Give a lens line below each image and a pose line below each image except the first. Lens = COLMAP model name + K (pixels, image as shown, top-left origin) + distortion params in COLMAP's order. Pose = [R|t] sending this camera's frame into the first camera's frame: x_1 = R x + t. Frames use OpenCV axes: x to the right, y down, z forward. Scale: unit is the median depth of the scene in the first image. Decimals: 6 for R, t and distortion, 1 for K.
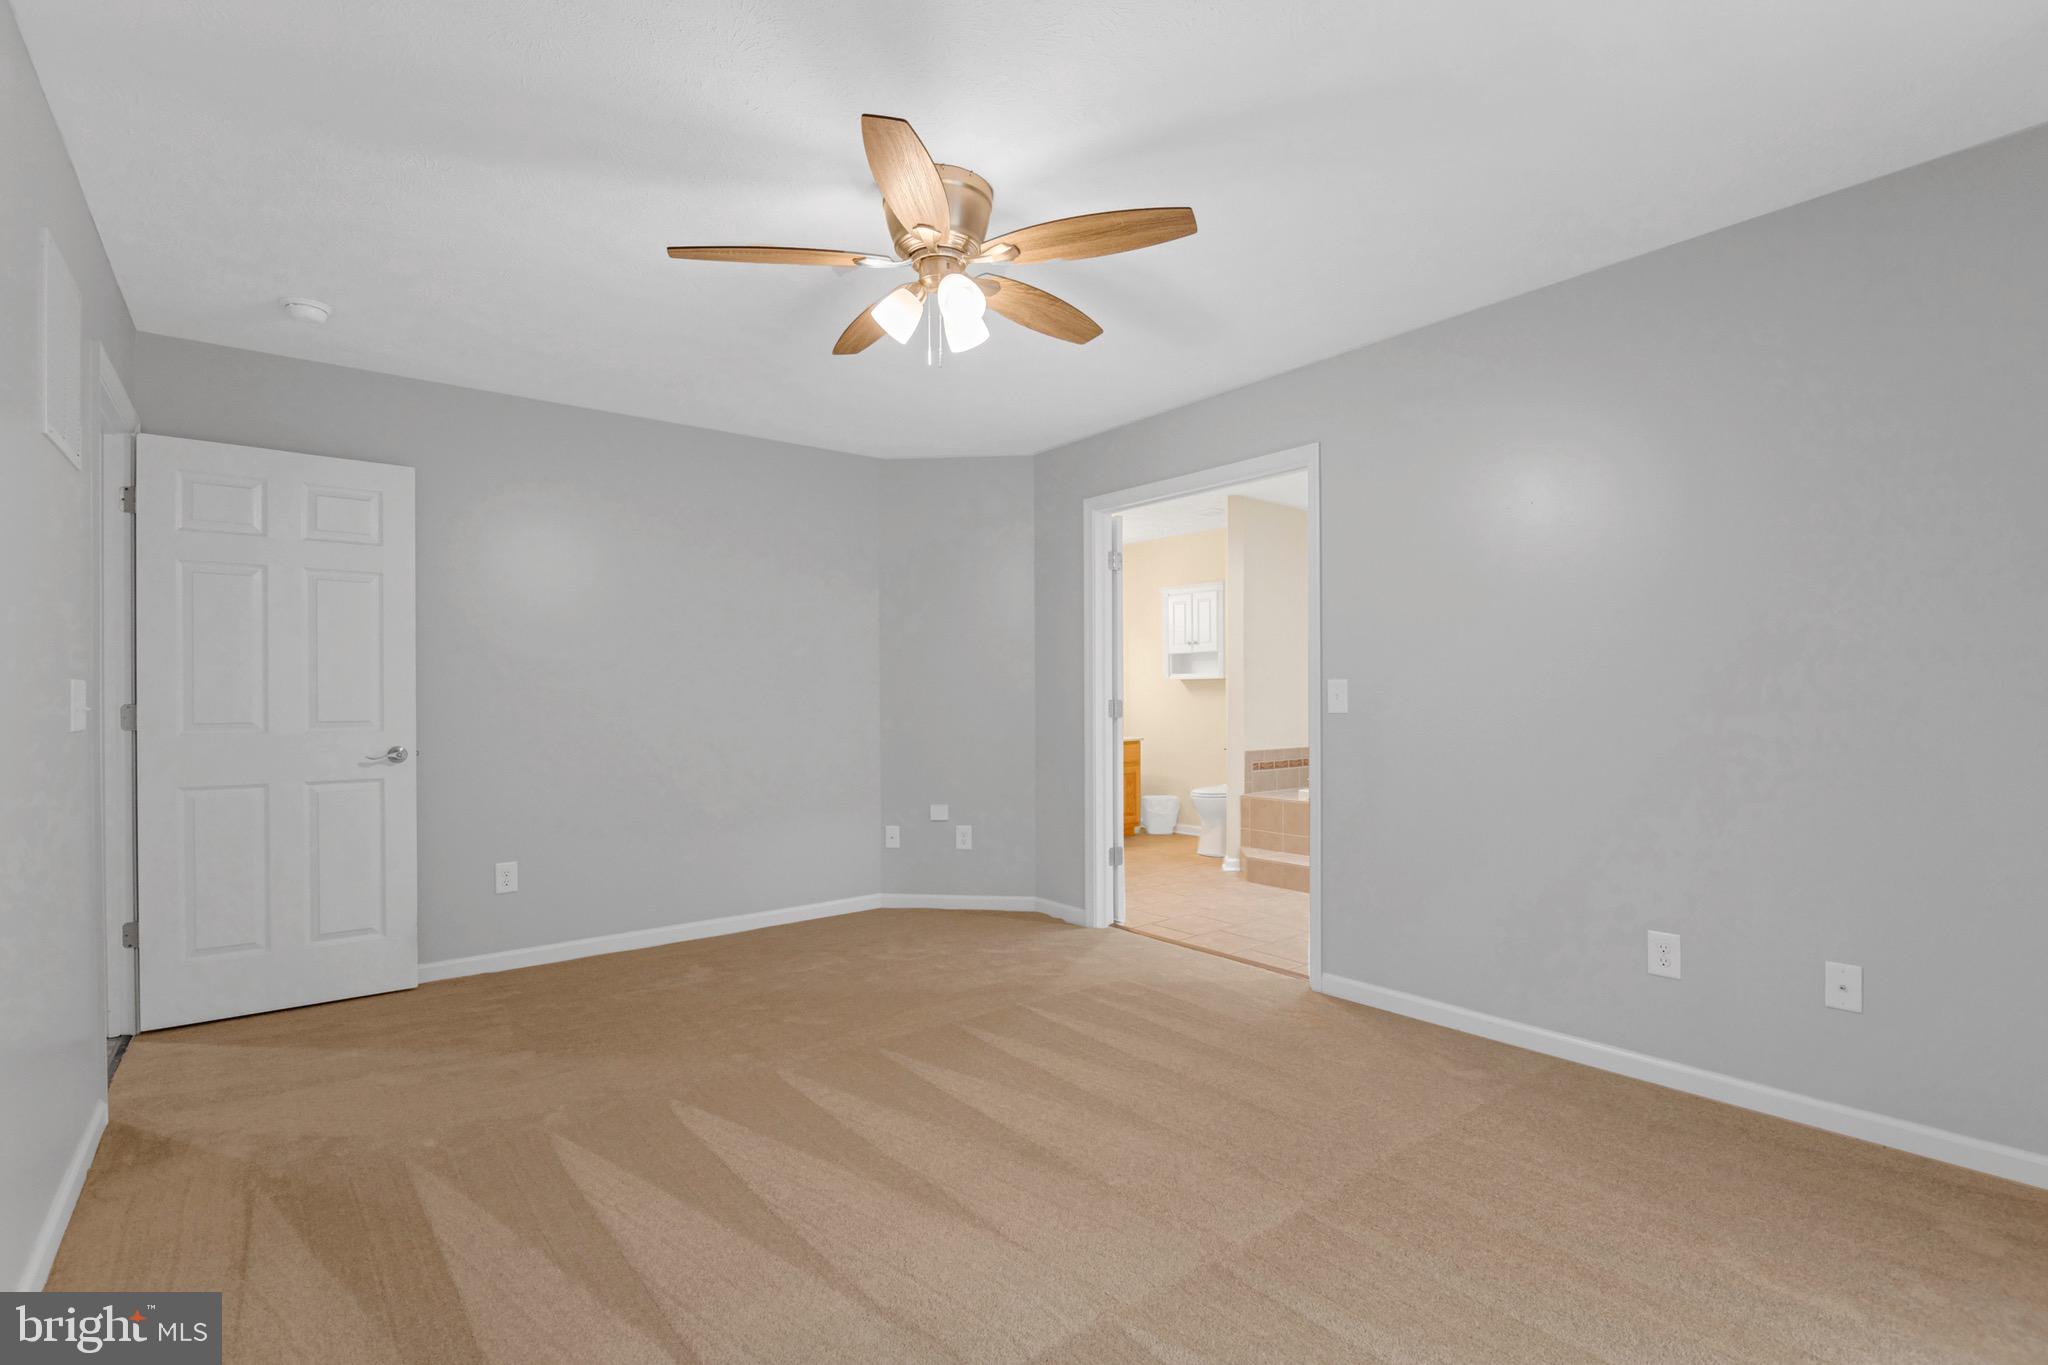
lens RADIAL K [[937.0, 0, 1019.9], [0, 937.0, 690.6], [0, 0, 1]] dist [-0.003010, 0.000548]
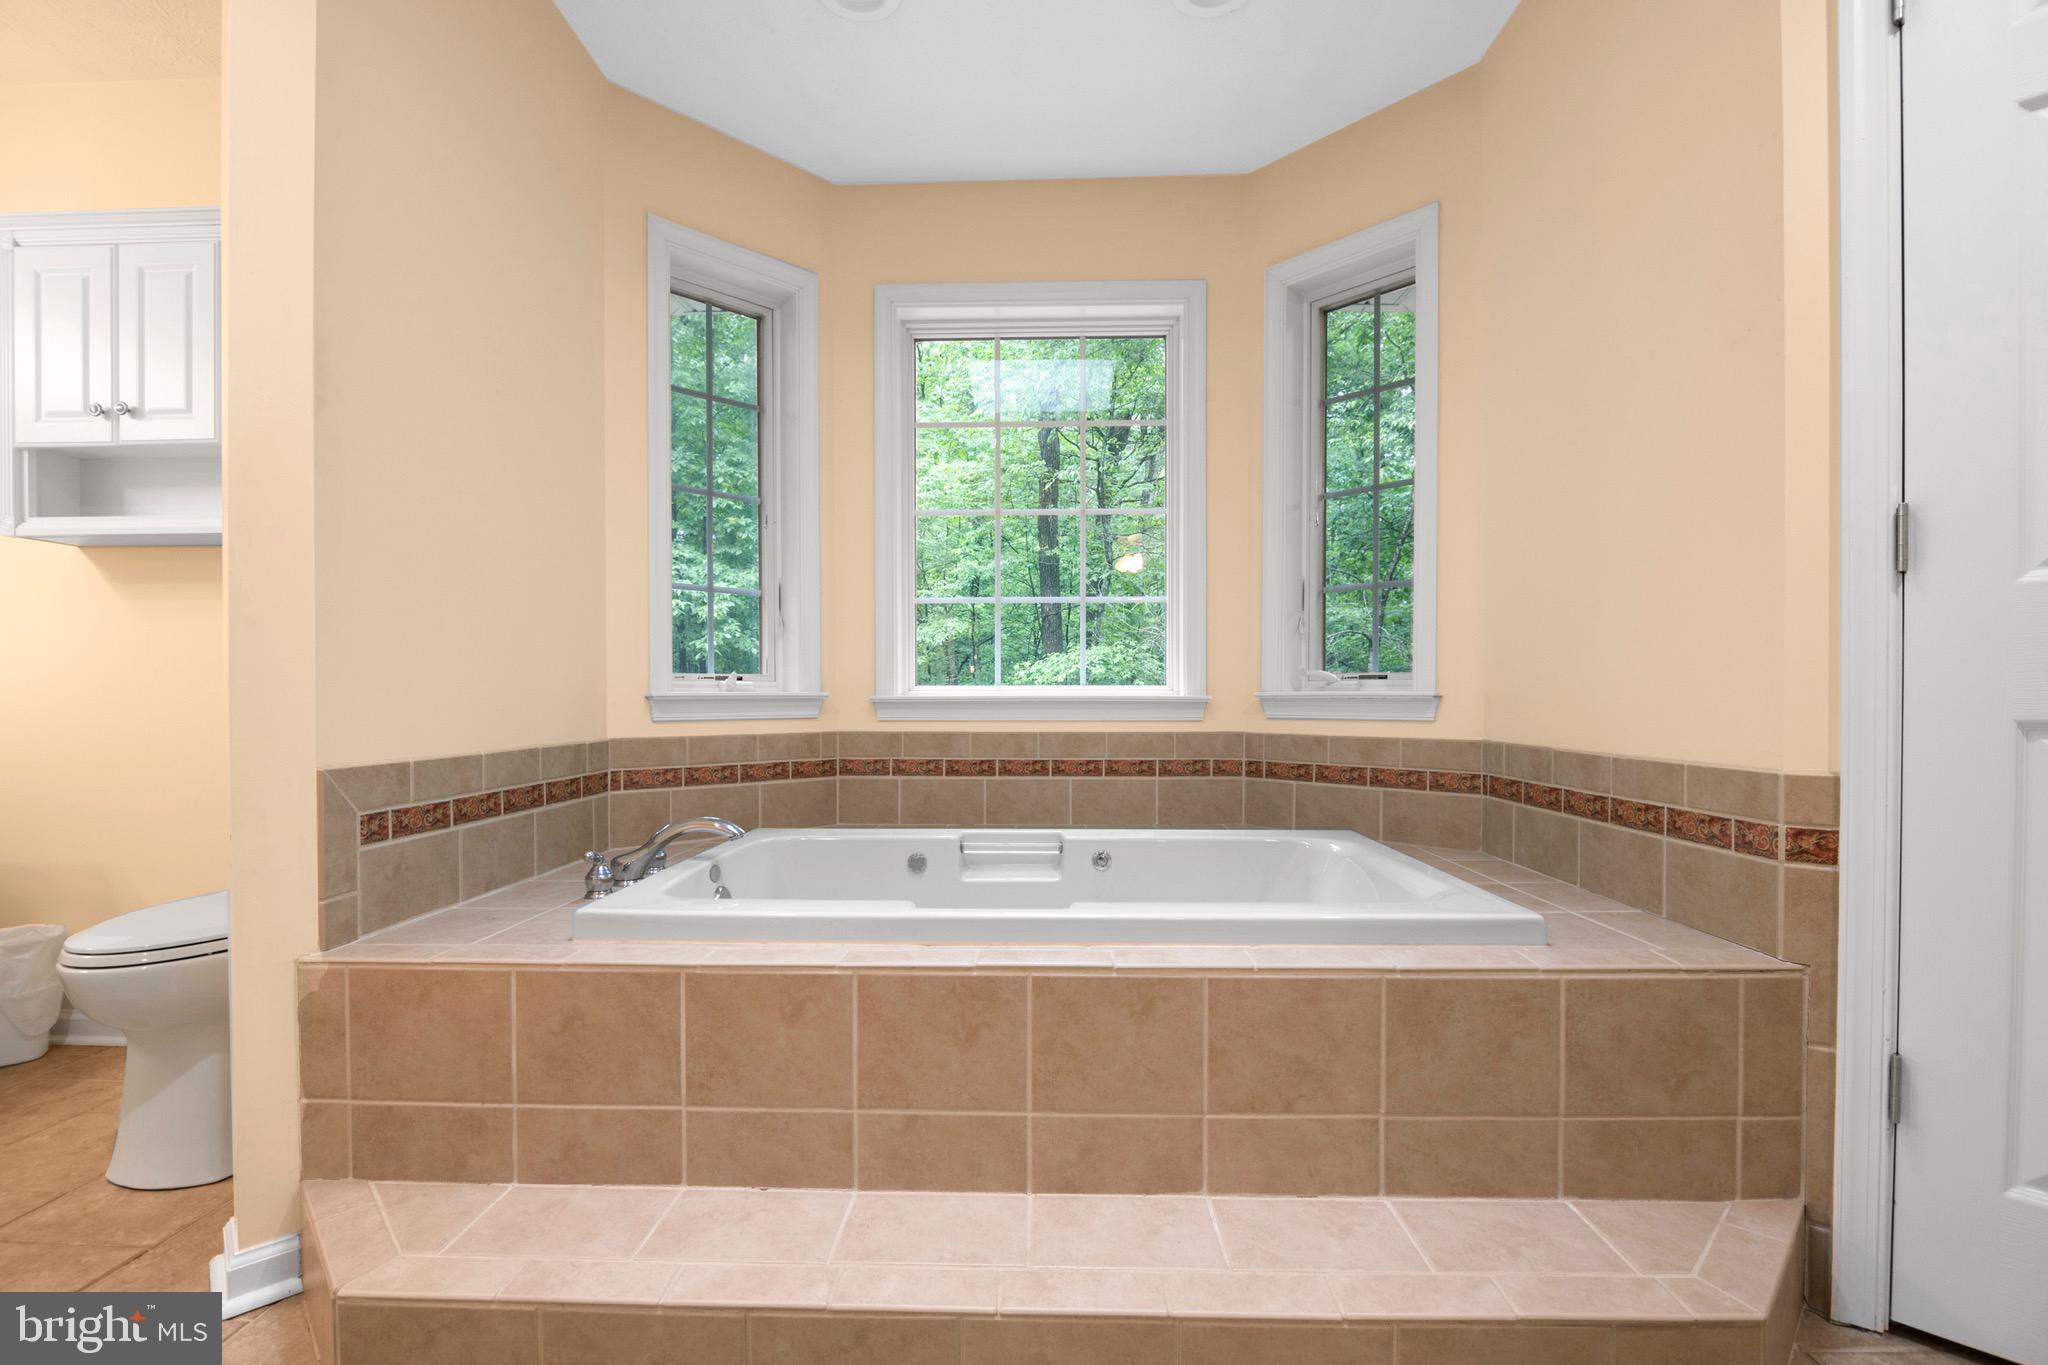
lens RADIAL K [[937.0, 0, 1012.9], [0, 937.0, 704.6], [0, 0, 1]] dist [-0.003010, 0.000548]
pose [[0.656403, -0.002458, 0.754406, 0.177845], [-0.004164, 0.999968, 0.006881, 0.046427], [-0.754399, -0.007658, 0.656372, 0.717568]]
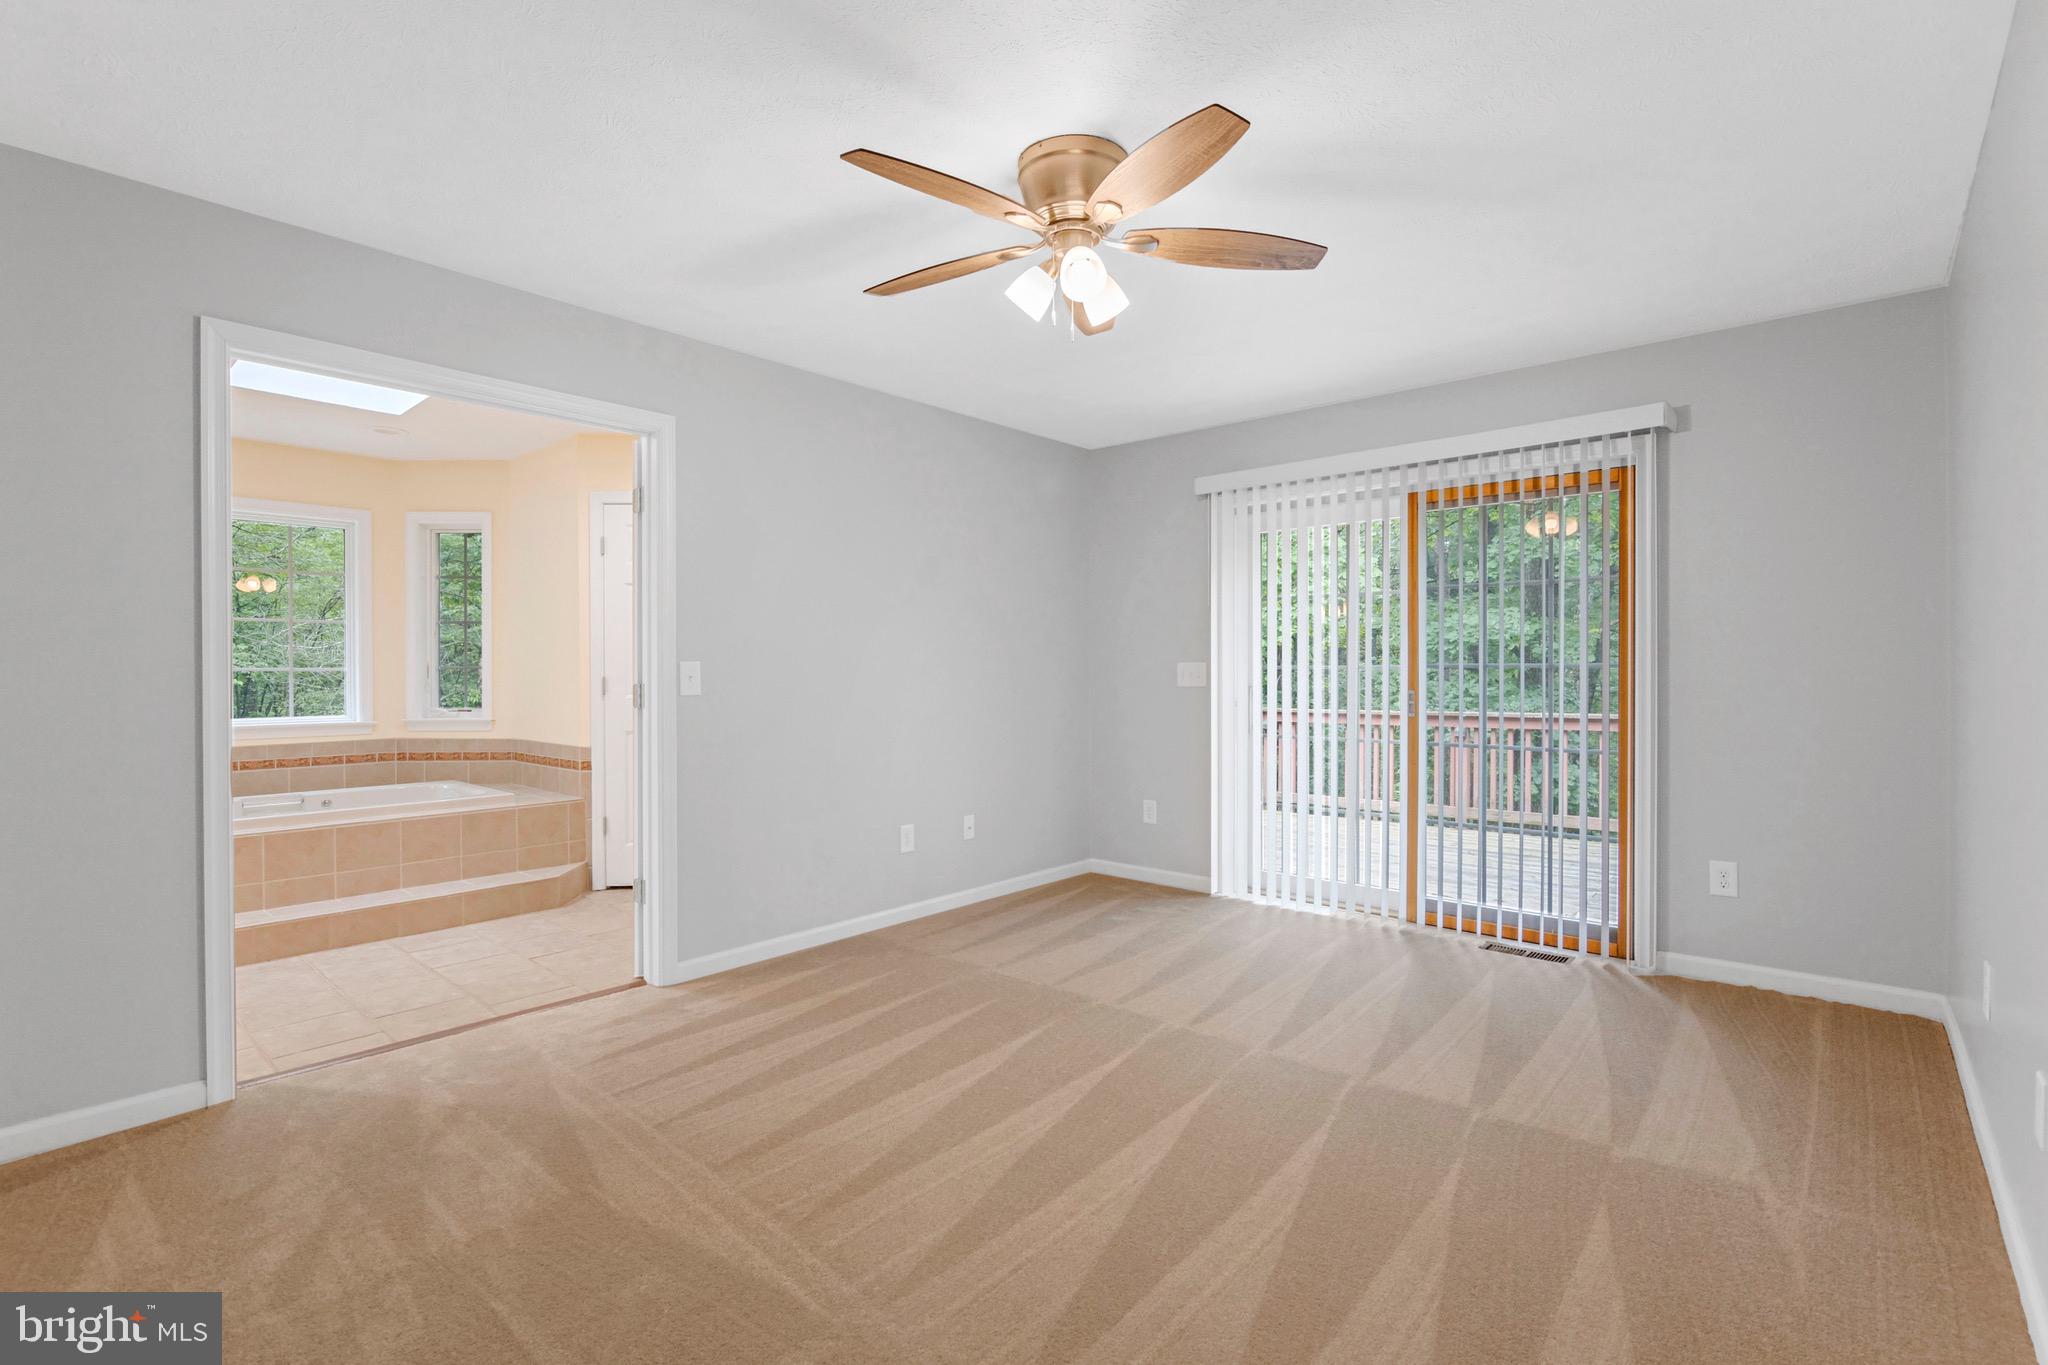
lens RADIAL K [[937.0, 0, 1029.3], [0, 937.0, 677.1], [0, 0, 1]] dist [-0.003010, 0.000548]
pose [[-0.167013, -0.000377, 0.985955, -0.411275], [0.001133, 0.999999, 0.000574, 0.002399], [-0.985954, 0.001213, -0.167013, 0.472866]]
